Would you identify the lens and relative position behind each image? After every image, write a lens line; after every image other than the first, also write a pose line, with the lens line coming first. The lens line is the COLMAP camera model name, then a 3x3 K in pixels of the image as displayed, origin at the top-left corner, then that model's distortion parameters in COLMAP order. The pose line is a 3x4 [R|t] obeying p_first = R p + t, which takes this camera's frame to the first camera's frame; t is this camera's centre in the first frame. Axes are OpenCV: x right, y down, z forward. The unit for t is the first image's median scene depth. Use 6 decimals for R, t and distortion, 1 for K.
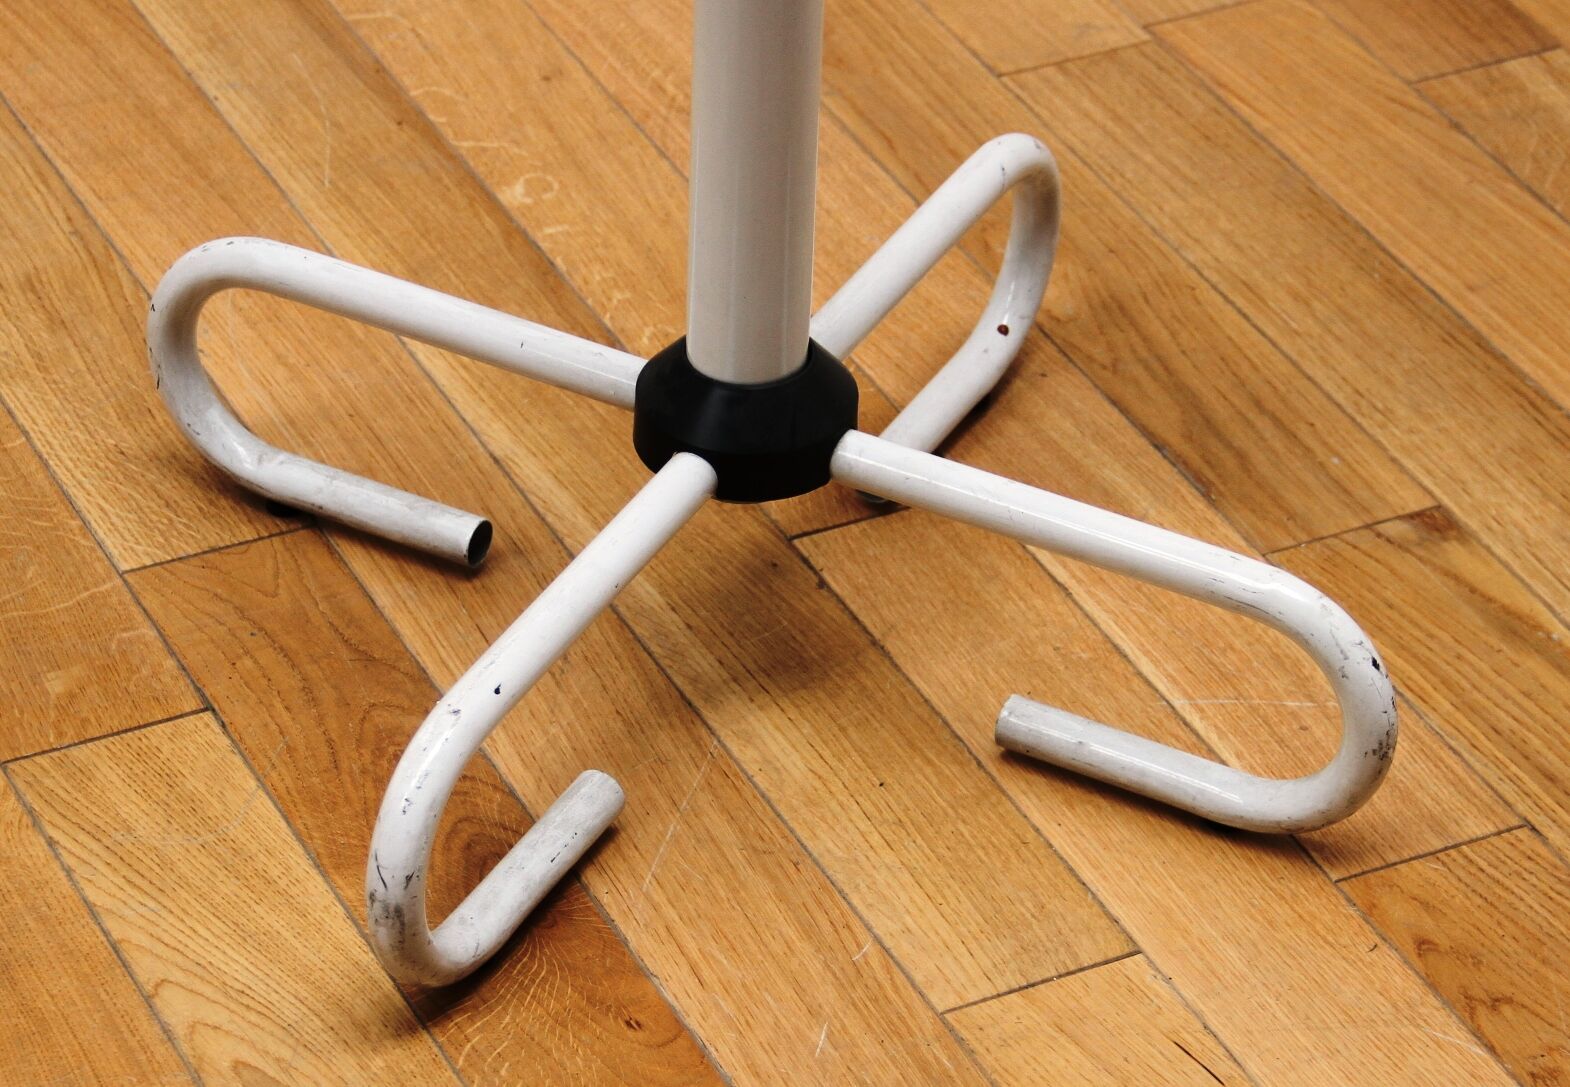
lens RADIAL K [[5216.0, 0, 785.0], [0, 5216.0, 543.1], [0, 0, 1]] dist [0.312631, 0.000000]
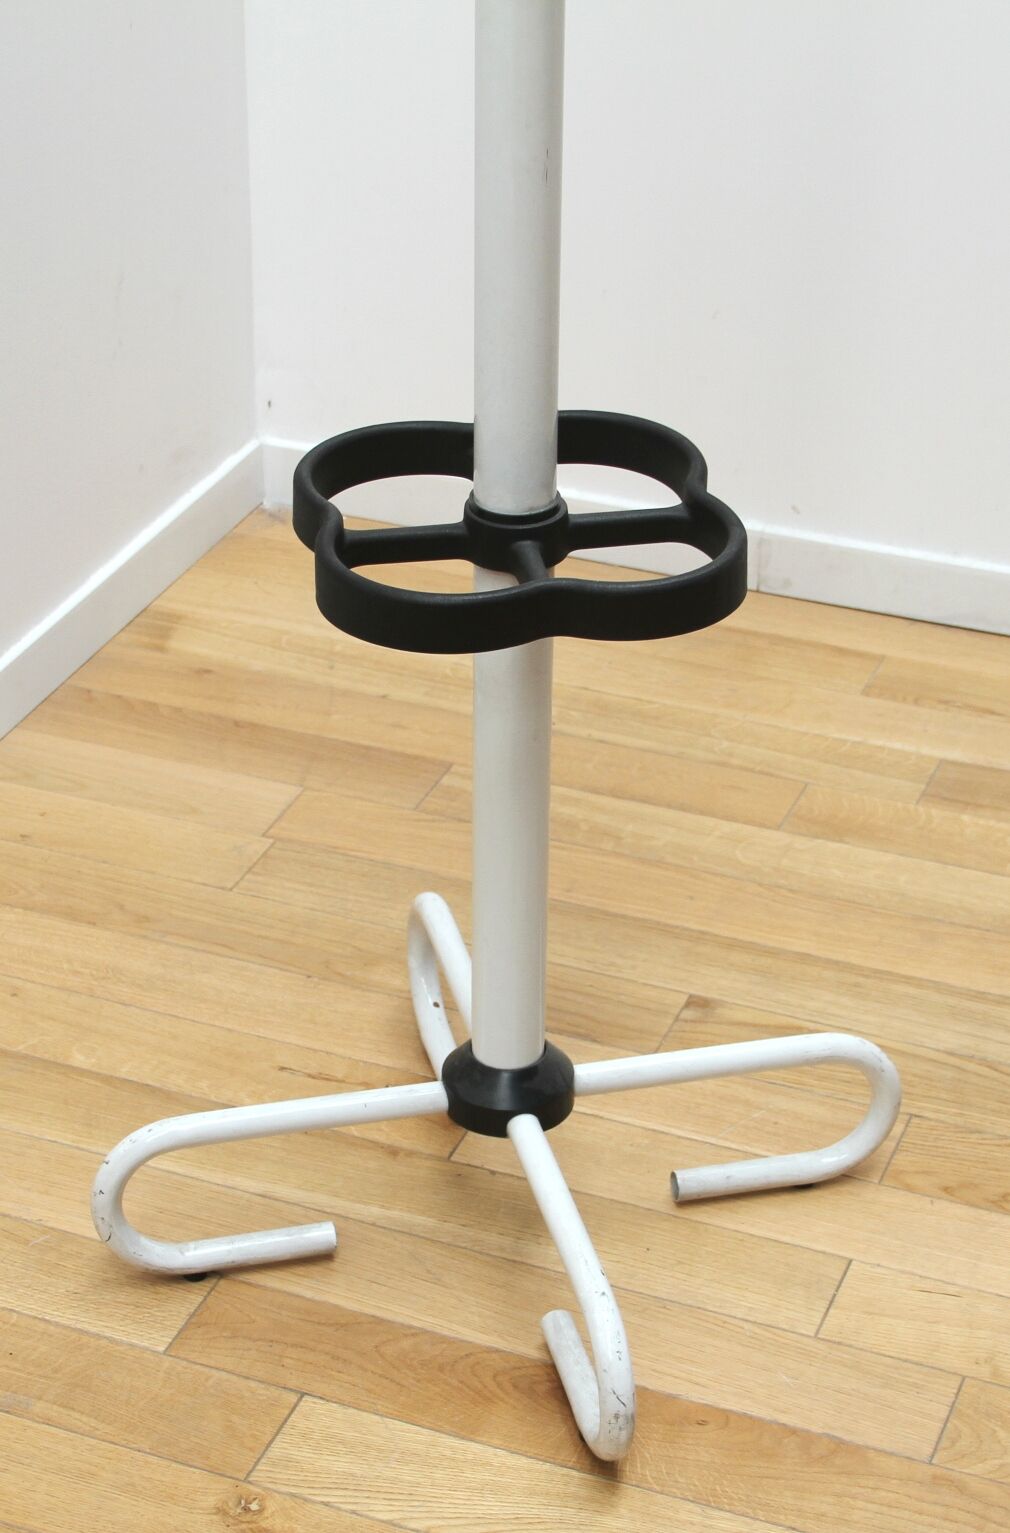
lens RADIAL K [[3042.2, 0, 505.3], [0, 3042.2, 767.7], [0, 0, 1]] dist [-0.019959, 0.000000]
pose [[0.738746, -0.345452, 0.578720, -0.517299], [0.392647, 0.918485, 0.047045, -0.158044], [-0.547798, 0.192478, 0.814168, 0.167744]]
